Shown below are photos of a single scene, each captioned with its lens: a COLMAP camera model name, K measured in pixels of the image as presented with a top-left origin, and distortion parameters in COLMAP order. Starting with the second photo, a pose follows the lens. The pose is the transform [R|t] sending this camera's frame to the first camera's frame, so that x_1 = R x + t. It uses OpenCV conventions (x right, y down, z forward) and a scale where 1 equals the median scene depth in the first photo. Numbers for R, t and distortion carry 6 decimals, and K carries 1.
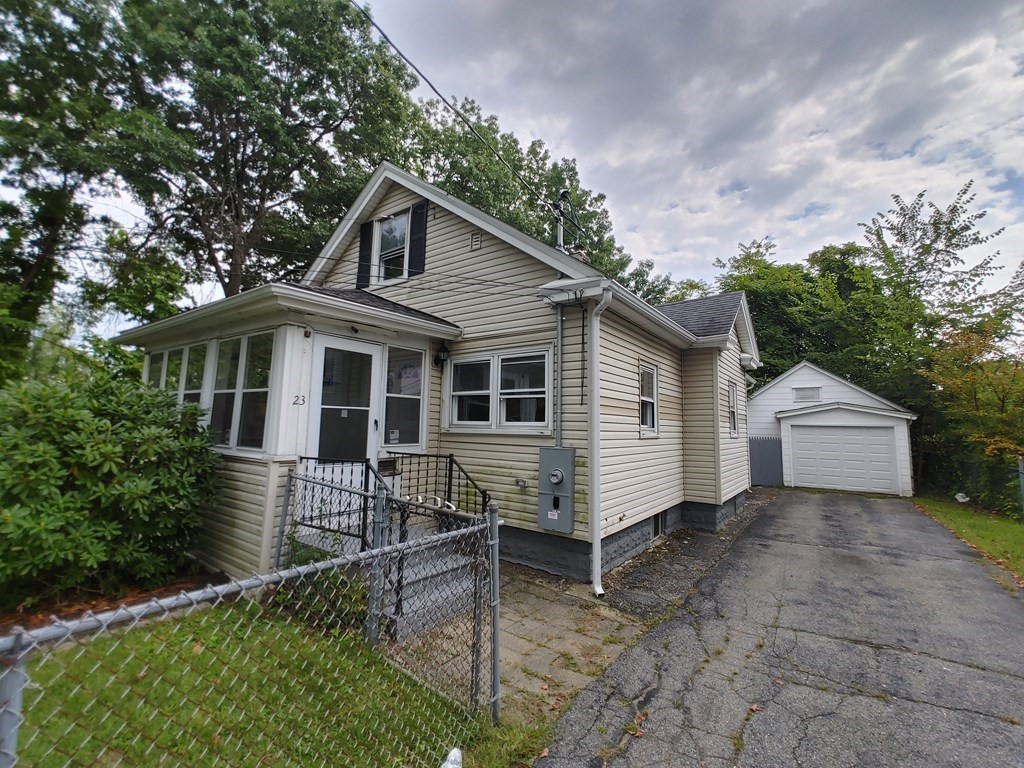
lens RADIAL K [[440.2, 0, 510.9], [0, 440.2, 378.2], [0, 0, 1]] dist [0.001476, 0.000264]
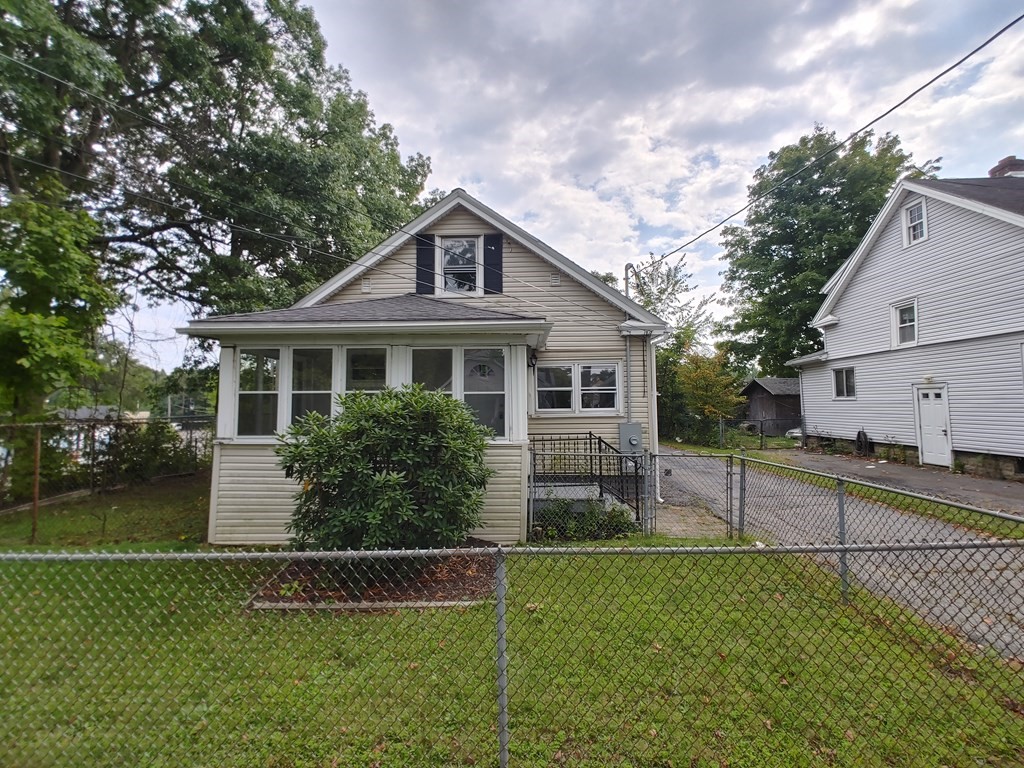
lens RADIAL K [[440.2, 0, 508.2], [0, 440.2, 380.8], [0, 0, 1]] dist [0.001476, 0.000264]
pose [[0.822443, -0.004588, 0.568830, -0.891224], [-0.033210, 0.997875, 0.056065, -0.058800], [-0.567878, -0.065001, 0.820542, -0.066403]]
